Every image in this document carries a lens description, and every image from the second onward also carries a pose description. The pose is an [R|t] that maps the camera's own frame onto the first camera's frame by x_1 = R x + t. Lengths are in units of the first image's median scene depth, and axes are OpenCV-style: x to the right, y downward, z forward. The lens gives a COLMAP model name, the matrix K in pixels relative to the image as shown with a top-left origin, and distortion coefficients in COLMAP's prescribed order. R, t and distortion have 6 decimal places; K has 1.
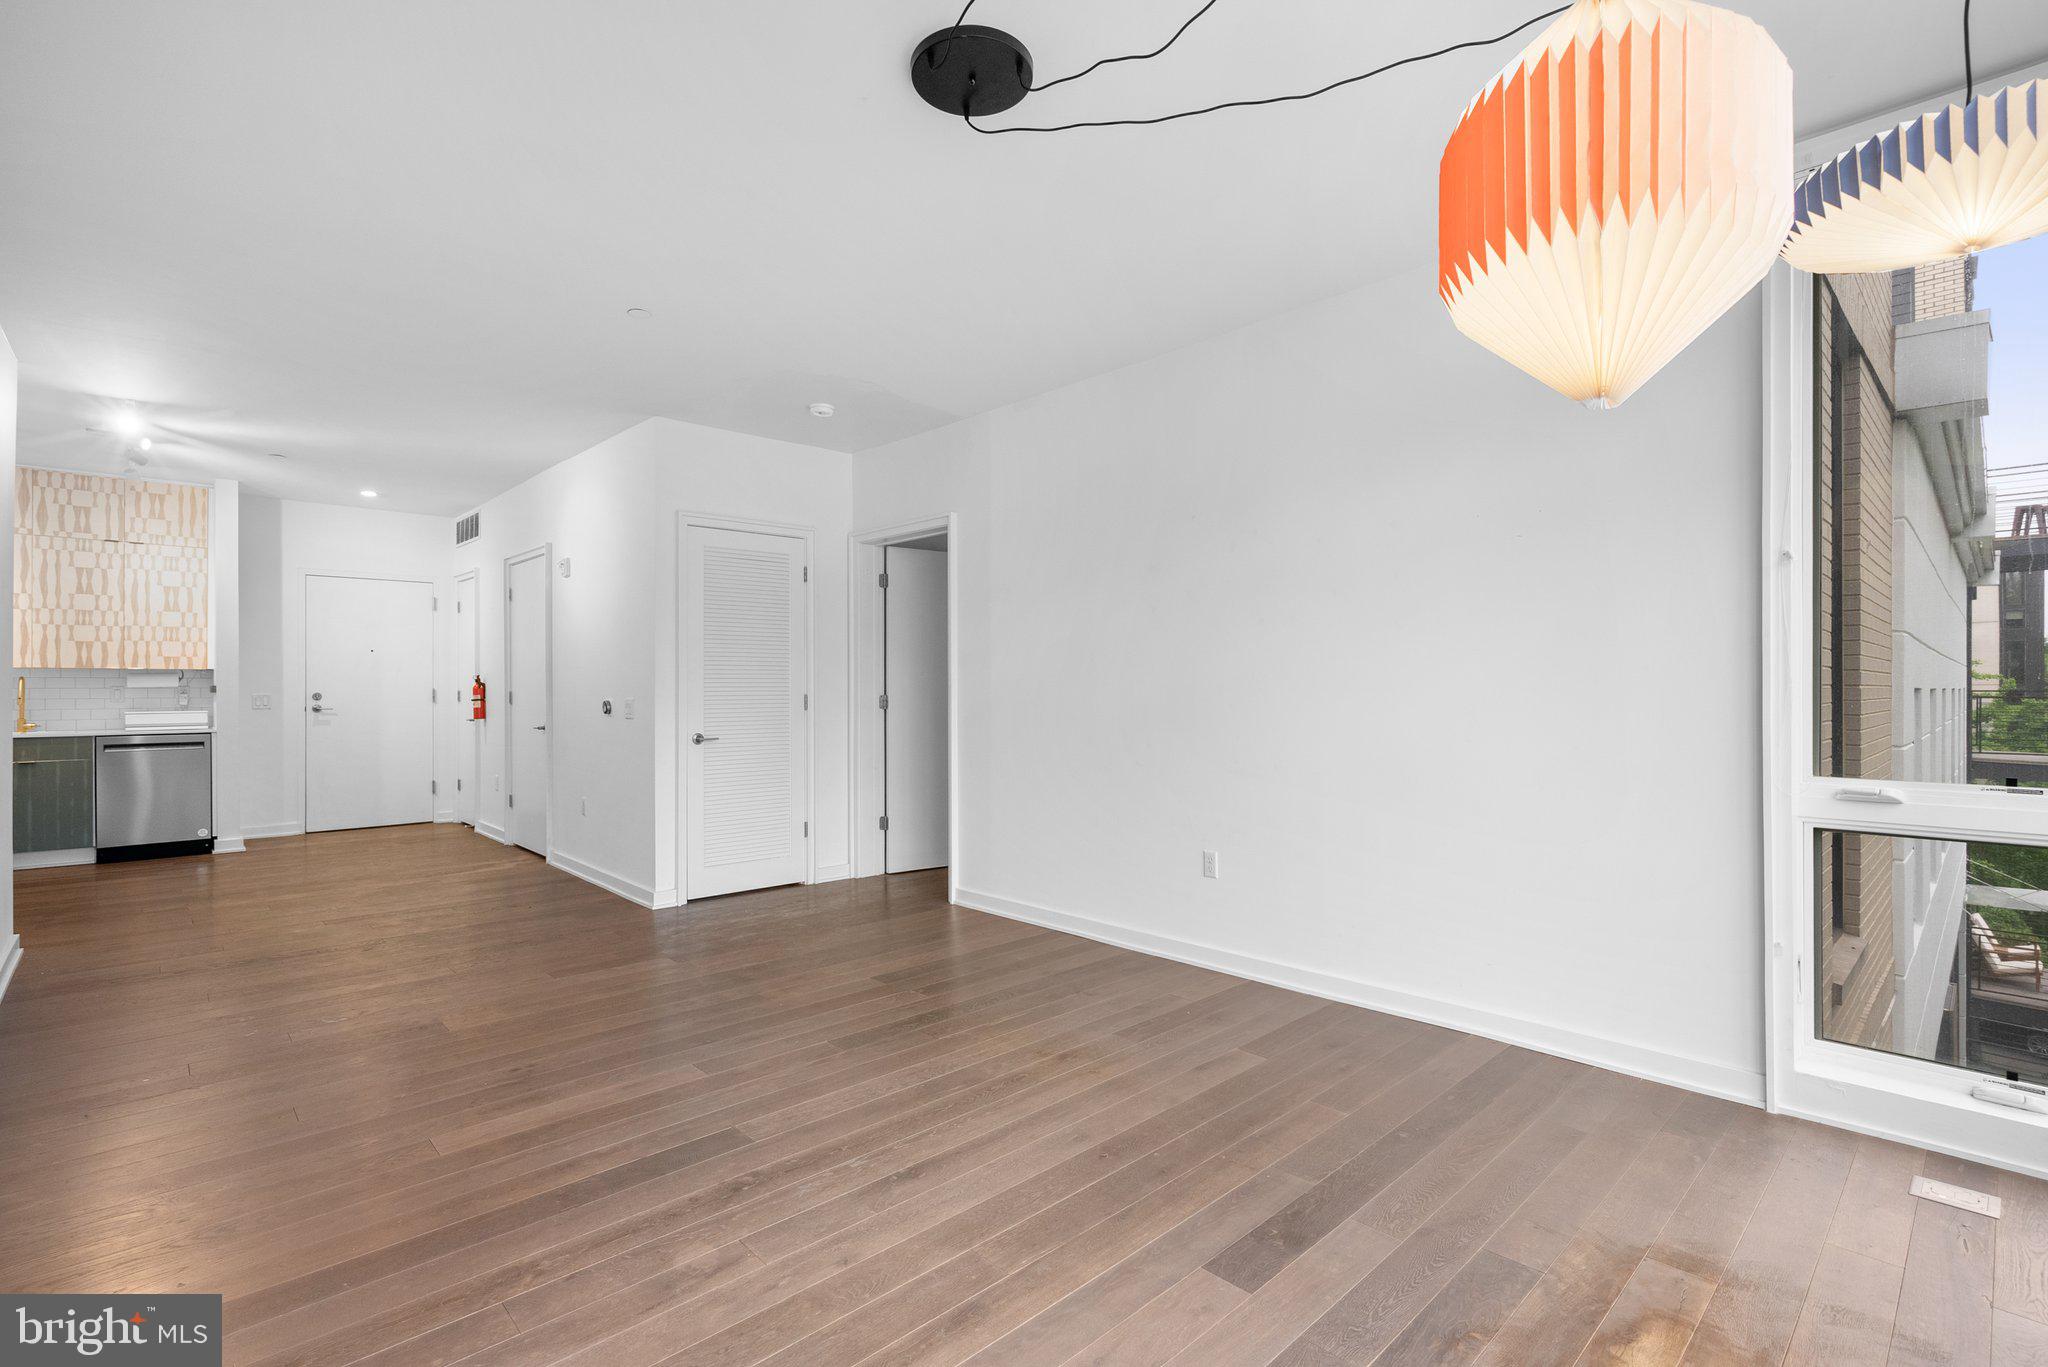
lens RADIAL K [[935.5, 0, 1030.9], [0, 935.5, 685.4], [0, 0, 1]] dist [-0.009224, 0.002851]
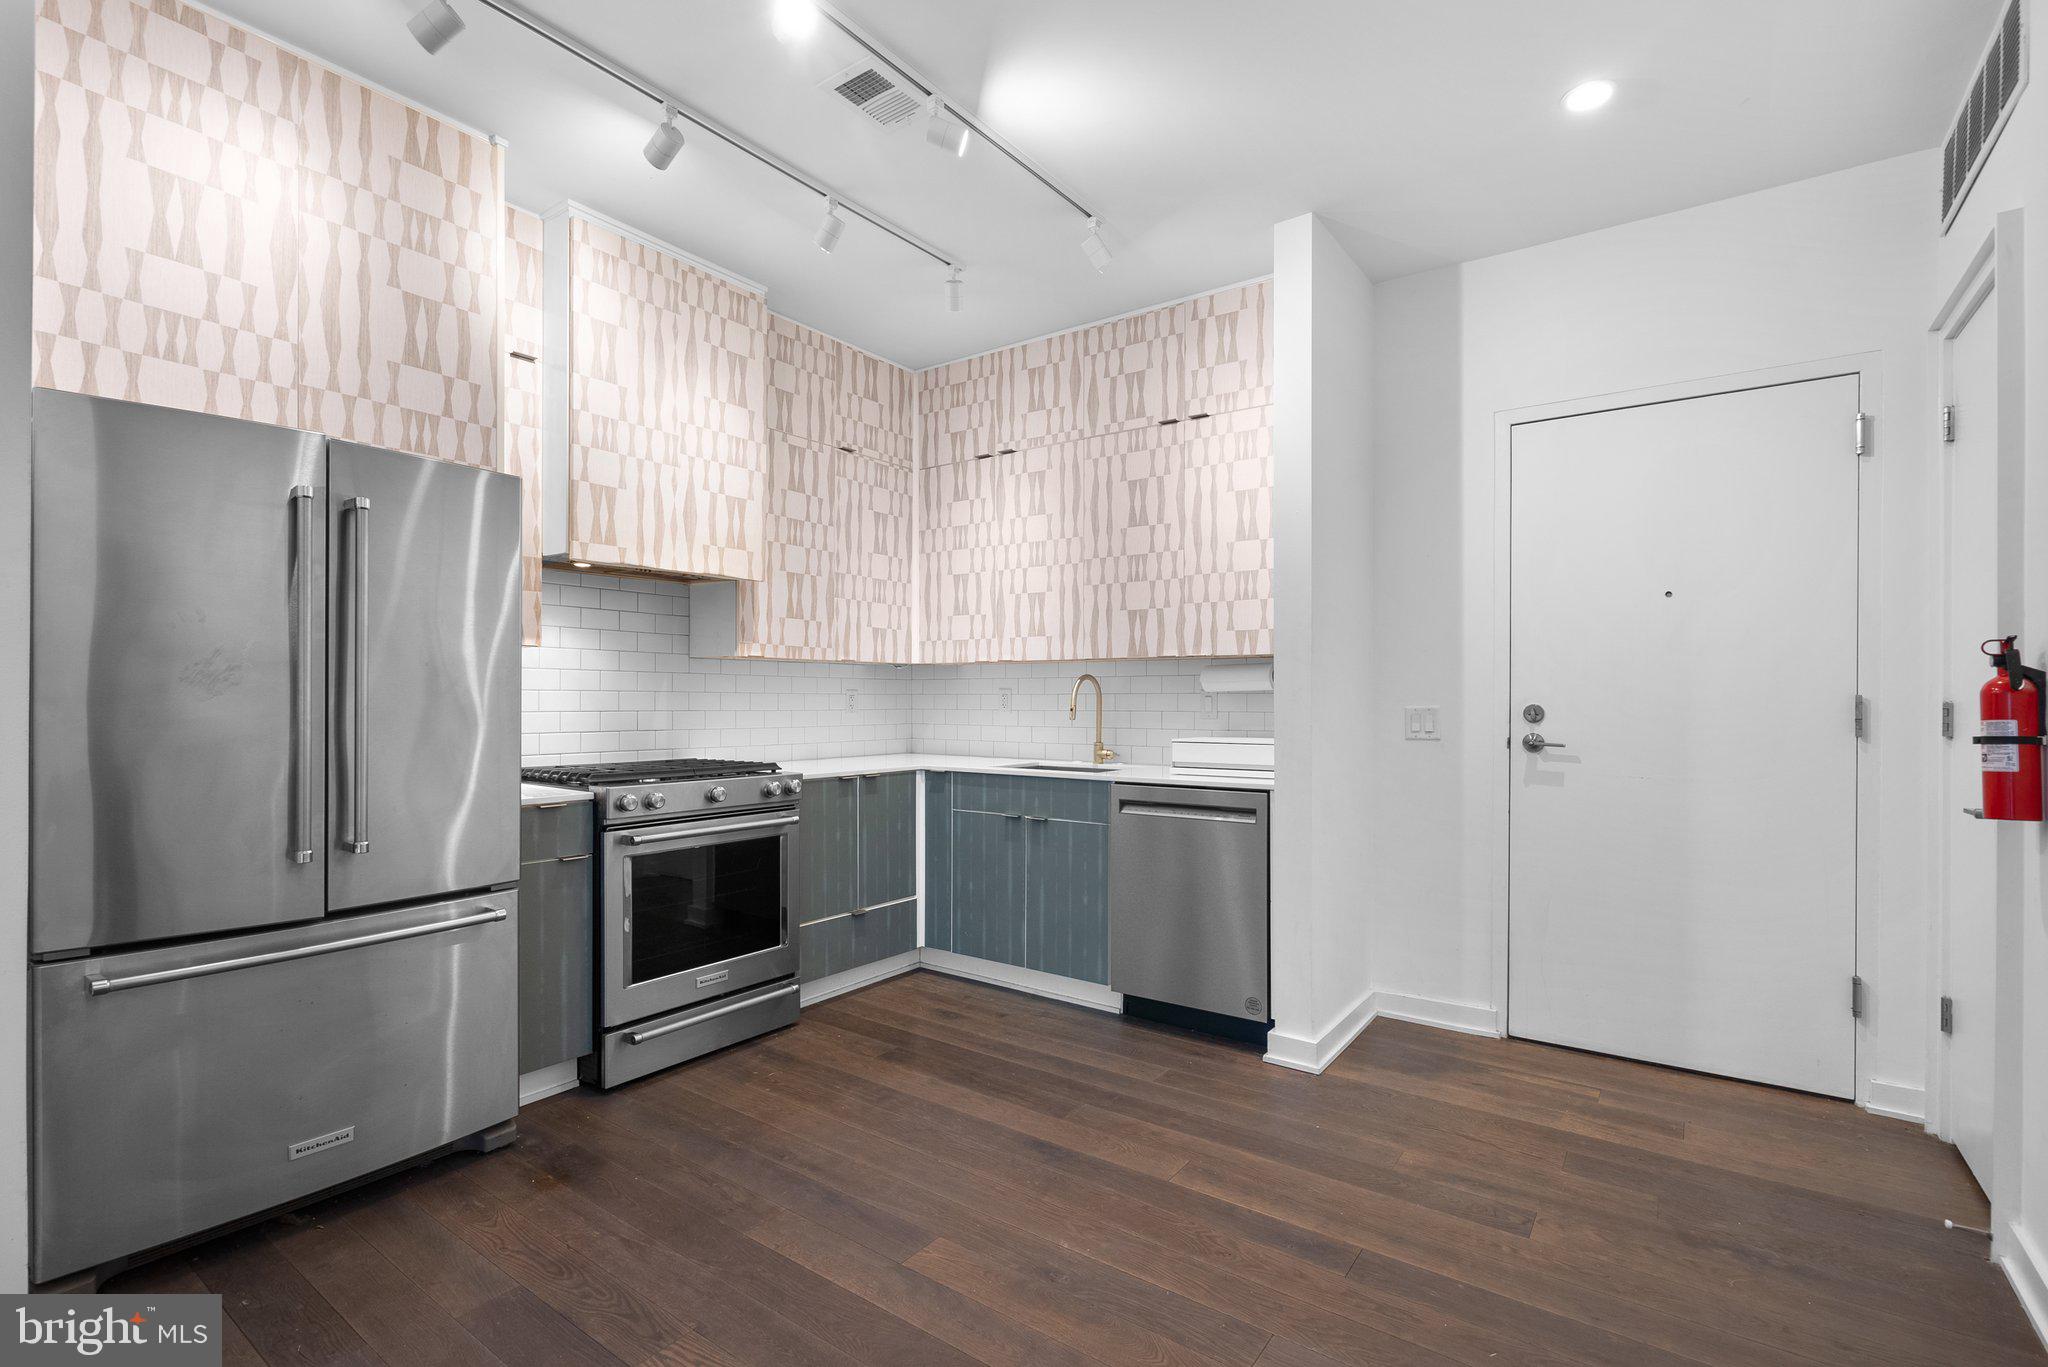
lens RADIAL K [[935.5, 0, 1018.2], [0, 935.5, 700.8], [0, 0, 1]] dist [-0.009224, 0.002851]
pose [[0.172624, 0.004416, -0.984978, -0.475984], [-0.001932, 0.999990, 0.004145, 0.005806], [0.984986, 0.001188, 0.172631, 0.840678]]
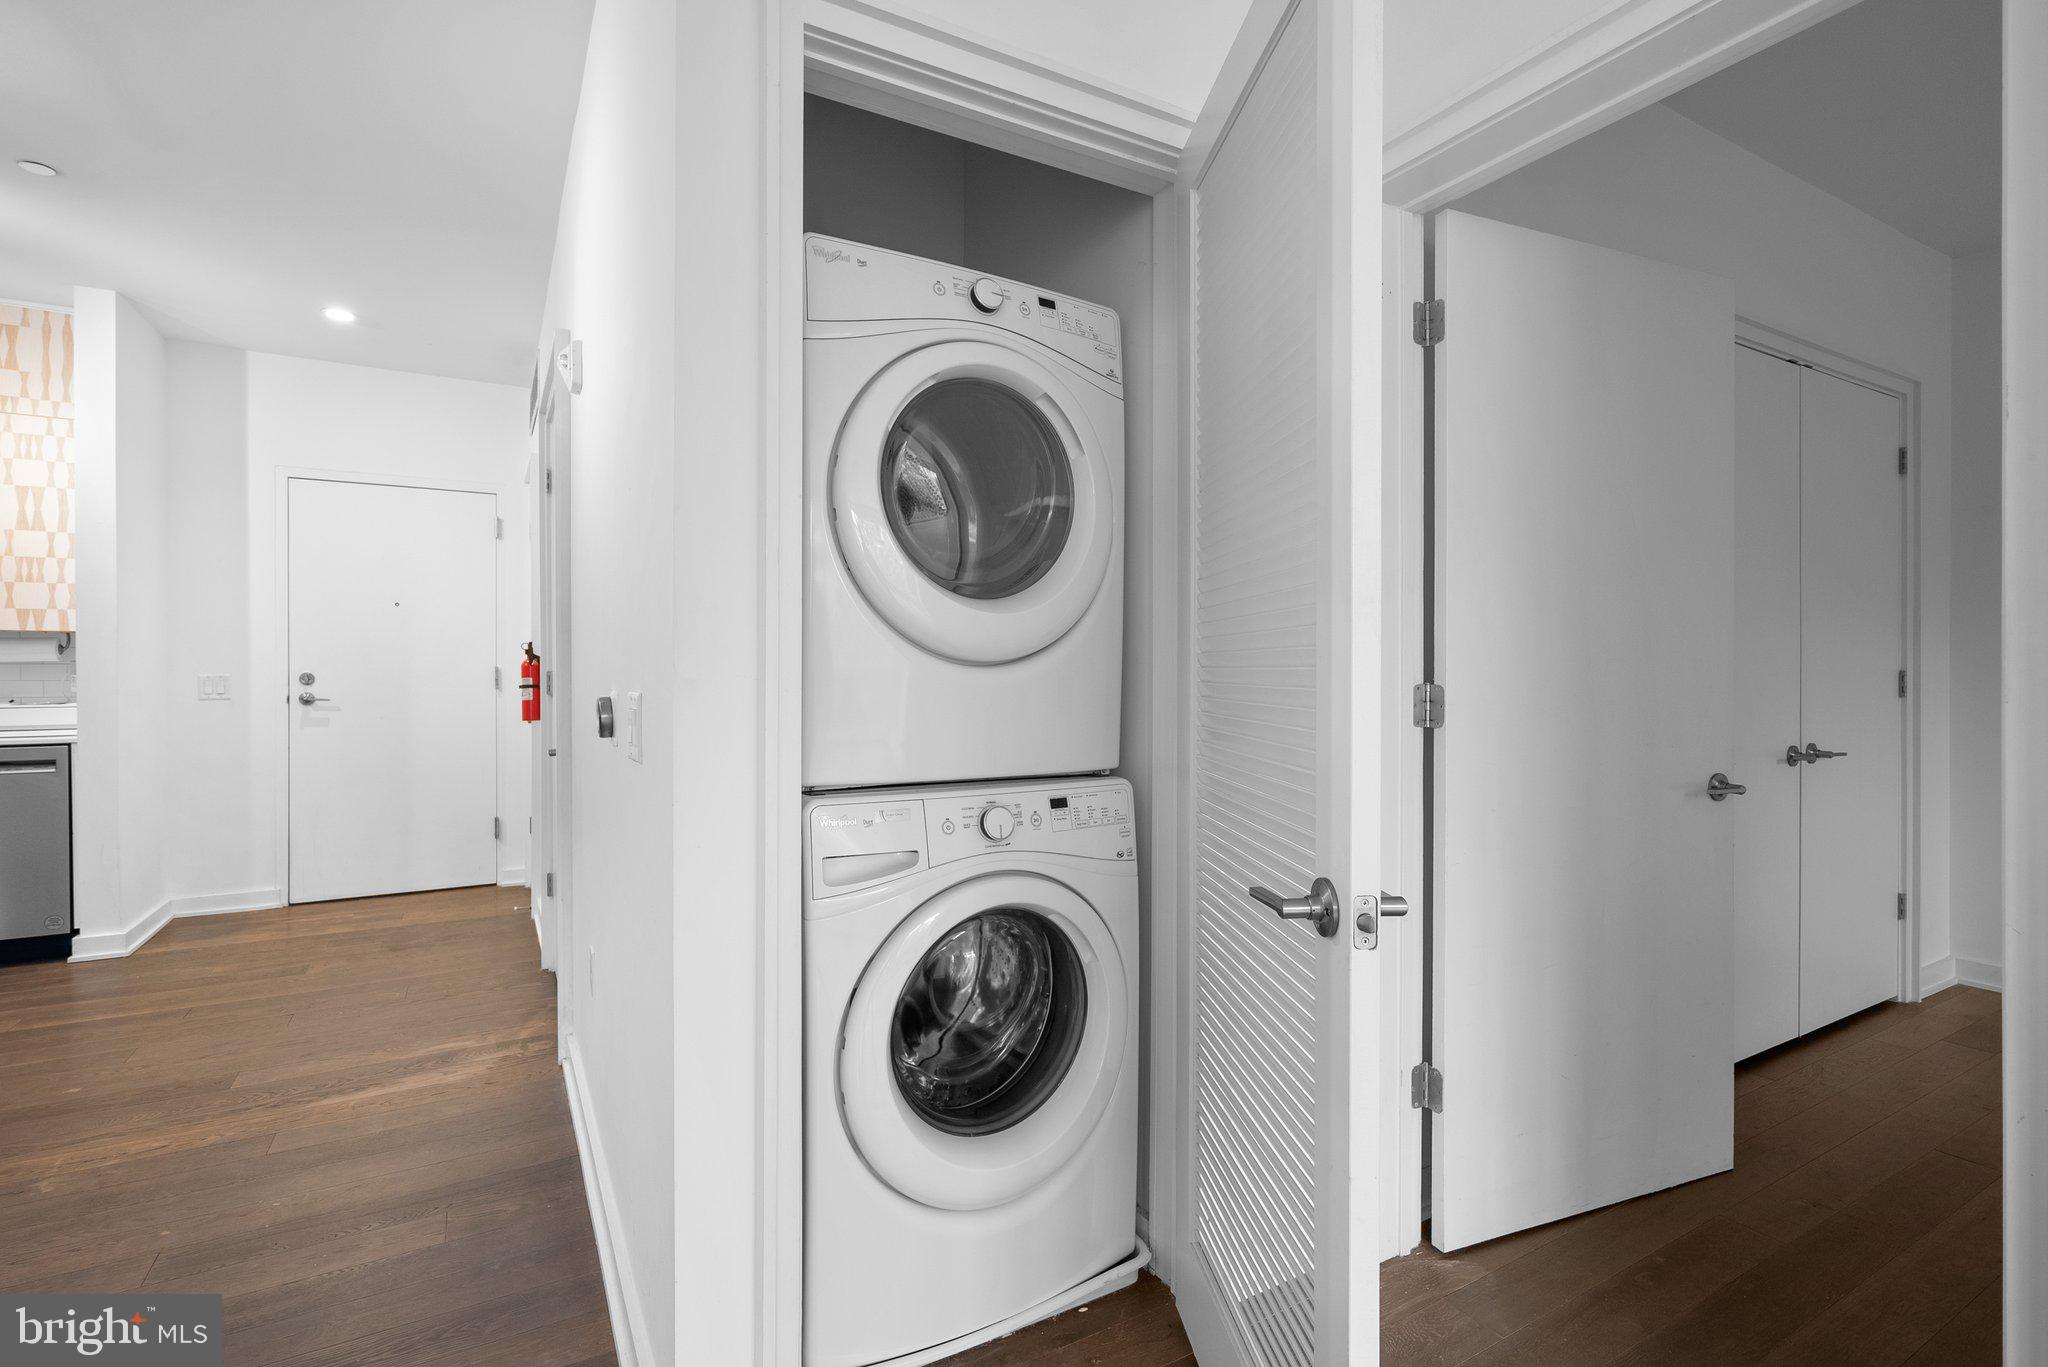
lens RADIAL K [[935.5, 0, 1015.4], [0, 935.5, 677.1], [0, 0, 1]] dist [-0.009224, 0.002851]
pose [[0.969460, 0.004032, -0.245218, -0.204645], [-0.002203, 0.999968, 0.007735, 0.005892], [0.245241, -0.006958, 0.969437, 0.628749]]
